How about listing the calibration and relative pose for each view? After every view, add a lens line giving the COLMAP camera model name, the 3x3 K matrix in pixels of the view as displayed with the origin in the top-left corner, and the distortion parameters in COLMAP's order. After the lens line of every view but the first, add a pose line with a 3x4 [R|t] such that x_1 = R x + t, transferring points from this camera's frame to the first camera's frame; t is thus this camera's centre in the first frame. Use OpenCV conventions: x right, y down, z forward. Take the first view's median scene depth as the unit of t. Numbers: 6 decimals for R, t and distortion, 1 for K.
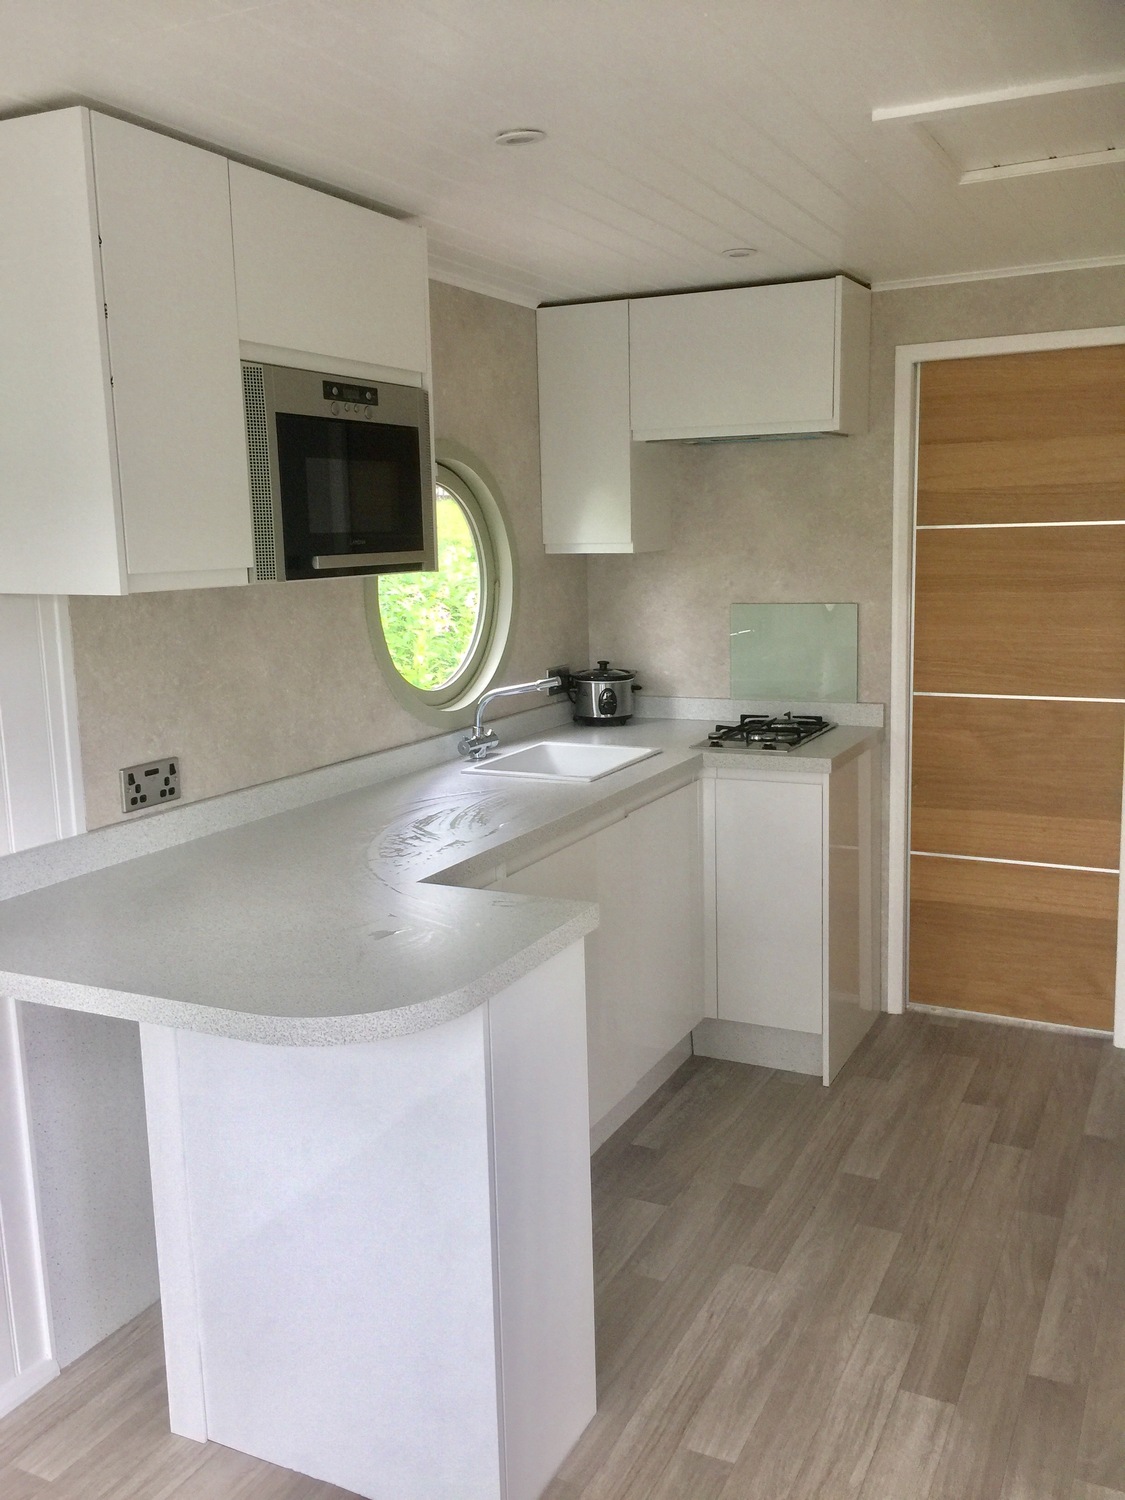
lens RADIAL K [[1284.2, 0, 579.0], [0, 1284.2, 751.3], [0, 0, 1]] dist [0.082370, -0.105056]
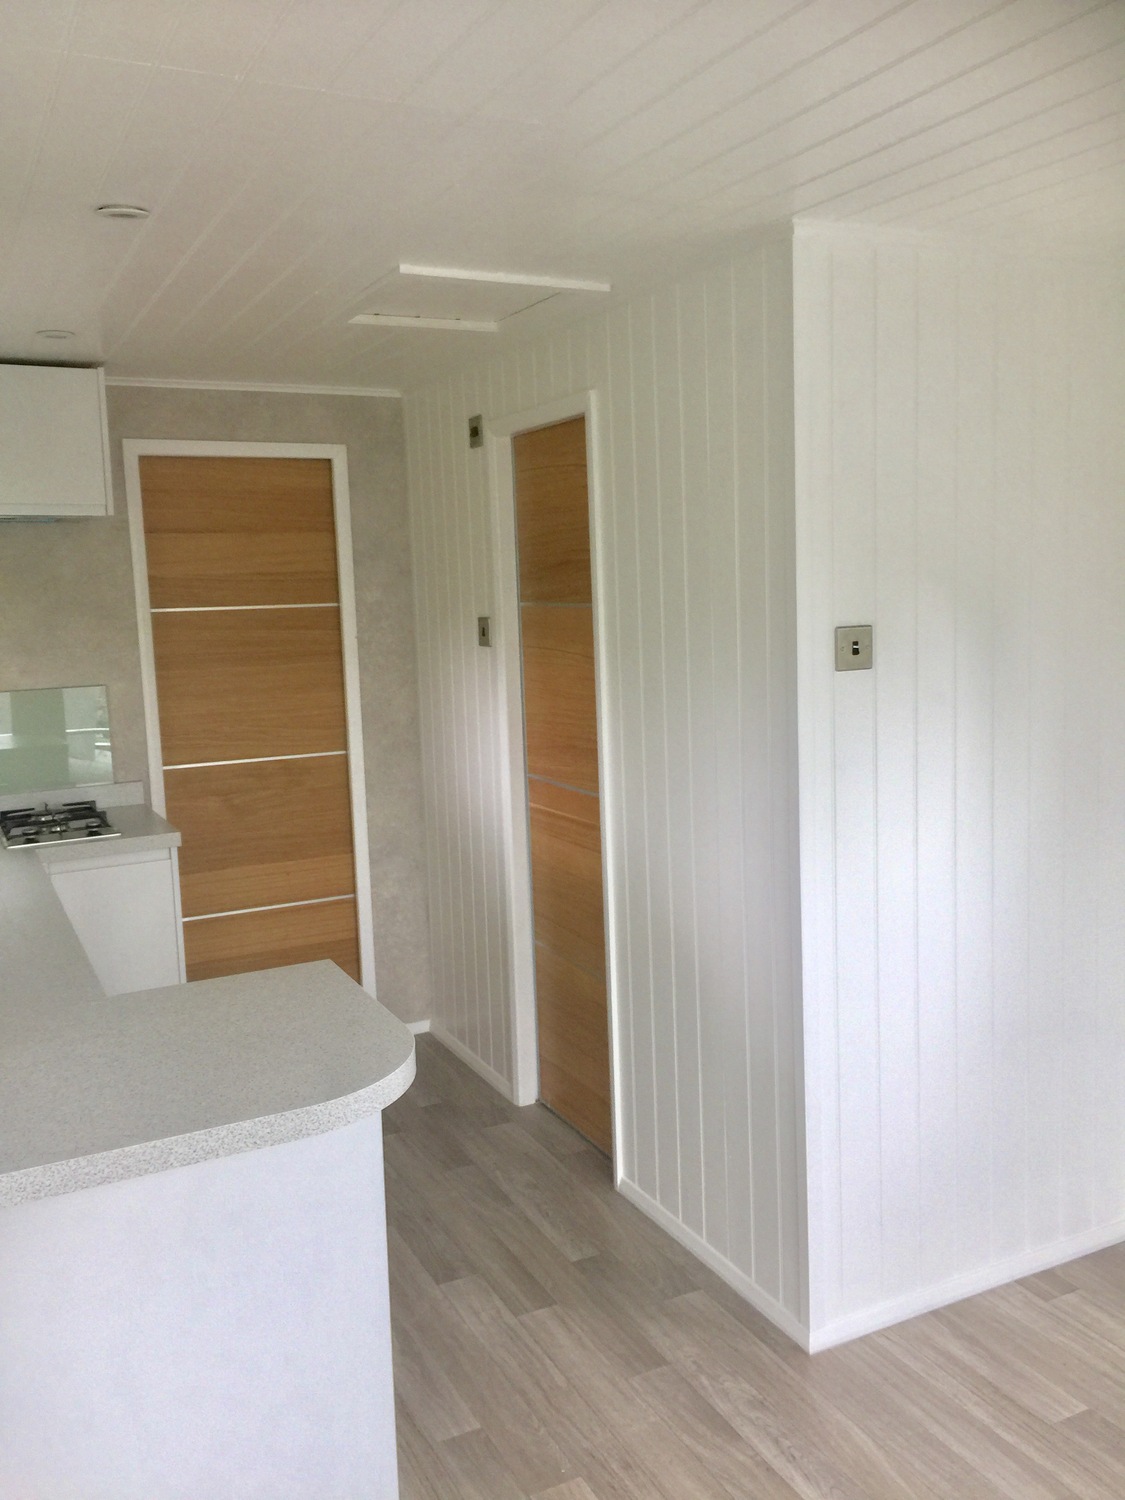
lens RADIAL K [[1284.2, 0, 579.0], [0, 1284.2, 751.3], [0, 0, 1]] dist [0.082370, -0.105056]
pose [[0.606297, -0.099126, 0.789036, -0.445334], [0.153830, 0.988080, 0.005929, -0.015808], [-0.780218, 0.117783, 0.614318, 0.118325]]
